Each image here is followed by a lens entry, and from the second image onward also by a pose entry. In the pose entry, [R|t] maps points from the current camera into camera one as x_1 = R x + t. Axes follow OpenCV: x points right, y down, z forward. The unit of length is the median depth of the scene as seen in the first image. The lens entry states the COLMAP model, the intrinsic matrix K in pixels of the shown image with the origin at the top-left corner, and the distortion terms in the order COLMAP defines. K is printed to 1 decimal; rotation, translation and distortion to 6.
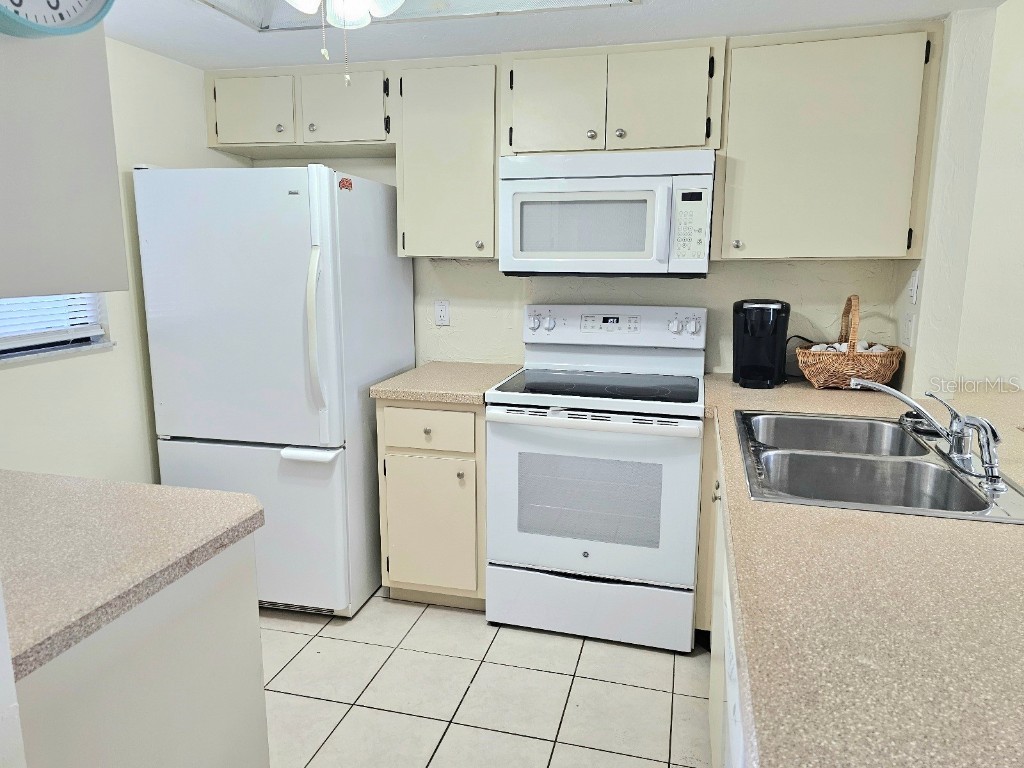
lens RADIAL K [[689.6, 0, 519.7], [0, 689.6, 382.0], [0, 0, 1]] dist [0.051761, -0.039769]
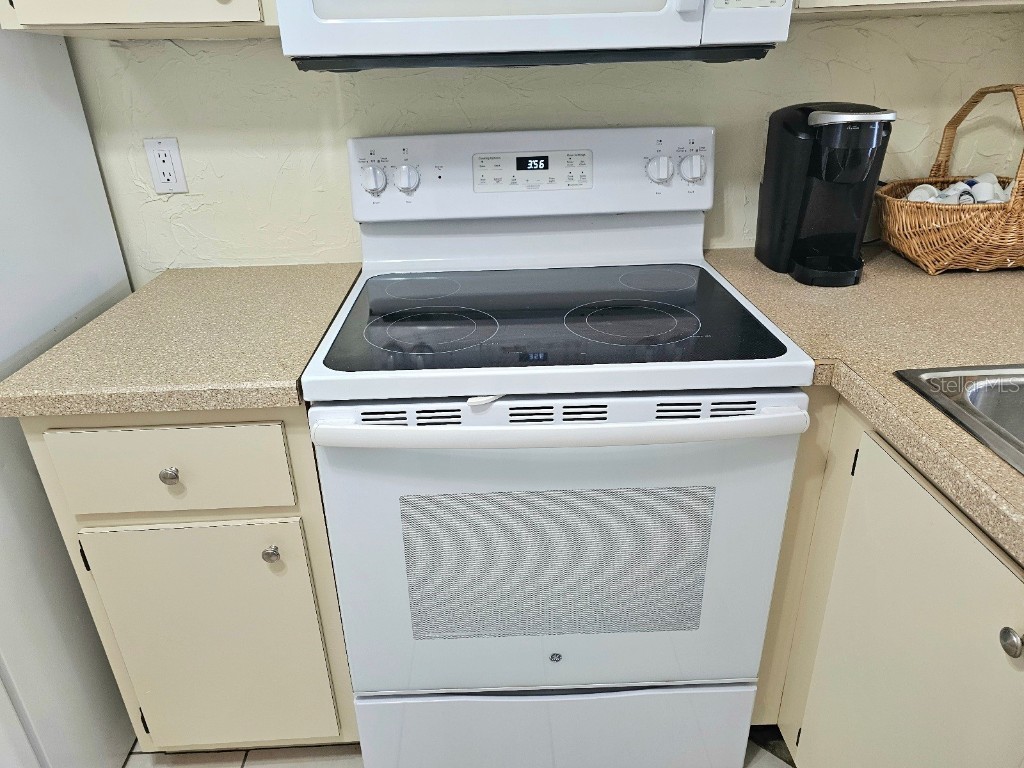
lens RADIAL K [[689.6, 0, 506.4], [0, 689.6, 382.1], [0, 0, 1]] dist [0.051761, -0.039769]
pose [[0.960533, -0.144157, 0.237899, -0.030232], [0.081004, 0.963129, 0.256555, -0.075124], [-0.266112, -0.227159, 0.936794, 0.559809]]
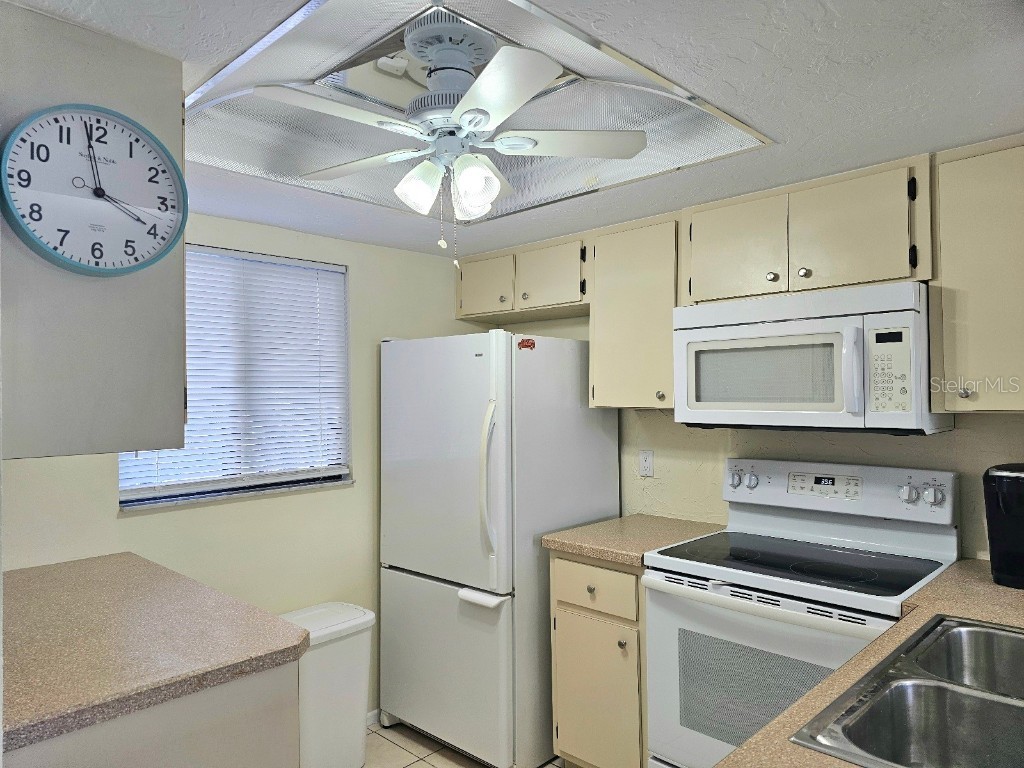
lens RADIAL K [[689.6, 0, 510.3], [0, 689.6, 384.0], [0, 0, 1]] dist [0.051761, -0.039769]
pose [[0.865146, -0.021771, -0.501048, 0.254362], [-0.078179, 0.980990, -0.177615, -0.027828], [0.495390, 0.192835, 0.846997, 0.078313]]
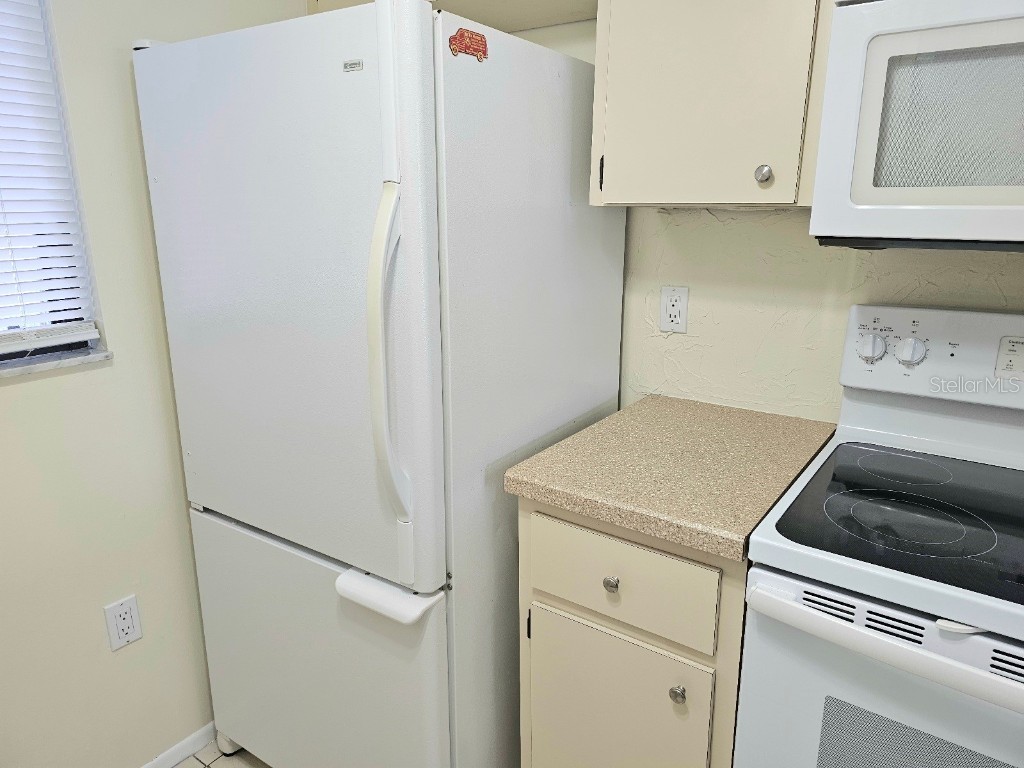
lens RADIAL K [[689.6, 0, 513.6], [0, 689.6, 378.2], [0, 0, 1]] dist [0.051761, -0.039769]
pose [[0.931657, 0.082146, -0.353932, -0.041293], [-0.058740, 0.995346, 0.076393, -0.098281], [0.358560, -0.050382, 0.932146, 0.544710]]
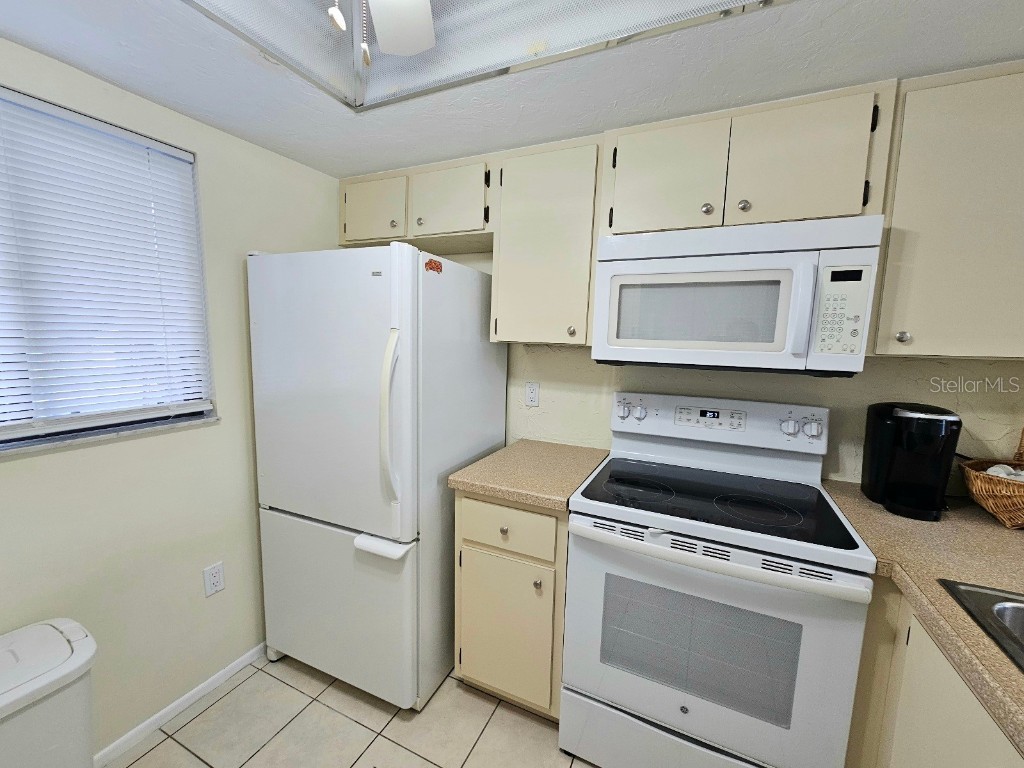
lens RADIAL K [[418.7, 0, 513.8], [0, 418.7, 391.3], [0, 0, 1]] dist [-0.000690, -0.000759]
pose [[0.981594, 0.044945, -0.185617, -0.026431], [-0.055847, 0.996982, -0.053927, -0.083873], [0.182633, 0.063301, 0.981141, 0.441926]]
